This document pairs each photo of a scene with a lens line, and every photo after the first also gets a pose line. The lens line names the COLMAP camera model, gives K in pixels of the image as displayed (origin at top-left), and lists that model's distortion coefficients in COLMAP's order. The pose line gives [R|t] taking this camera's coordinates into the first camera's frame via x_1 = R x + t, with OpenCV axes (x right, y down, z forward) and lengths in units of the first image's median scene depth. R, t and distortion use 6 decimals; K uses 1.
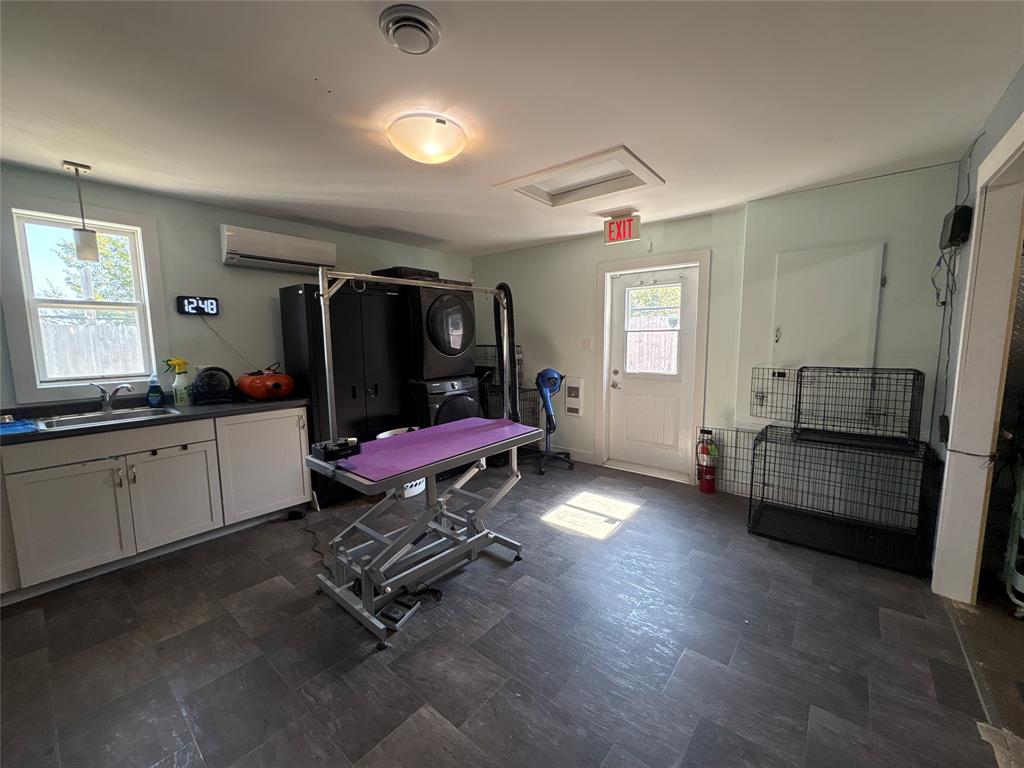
lens RADIAL K [[406.8, 0, 510.7], [0, 406.8, 382.4], [0, 0, 1]] dist [-0.000237, 0.000014]
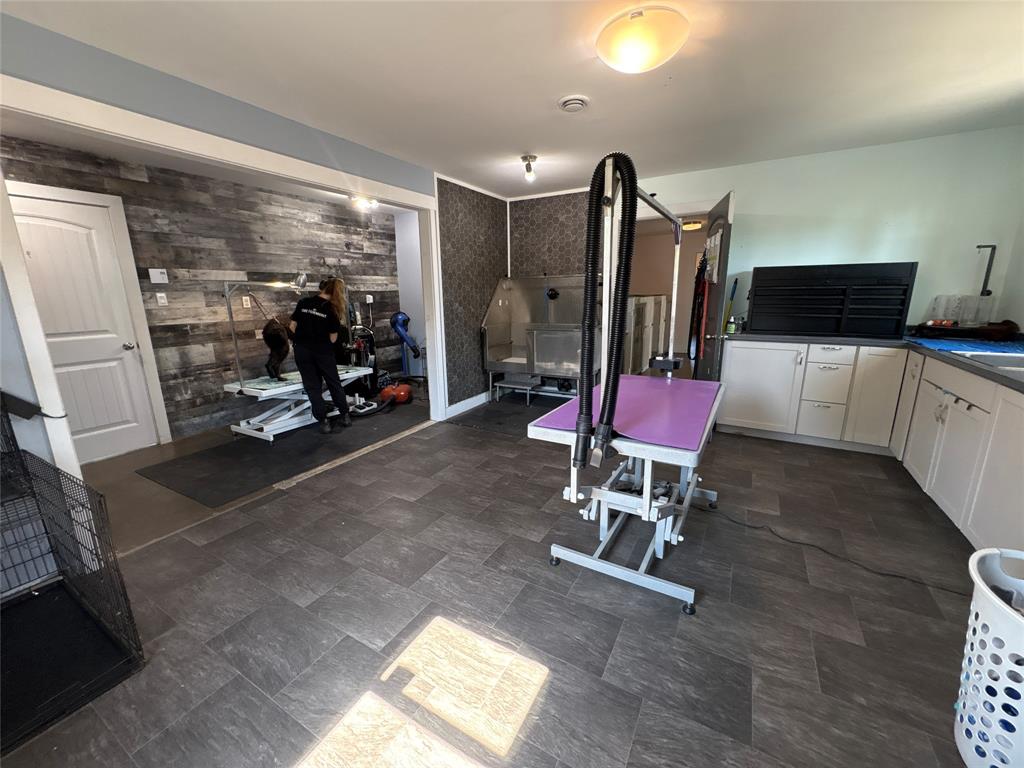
lens RADIAL K [[406.8, 0, 513.5], [0, 406.8, 382.6], [0, 0, 1]] dist [-0.000237, 0.000014]
pose [[-0.984316, 0.062027, -0.165149, 0.189664], [0.003805, 0.943398, 0.331642, -0.144792], [0.176372, 0.325812, -0.928838, 1.470574]]
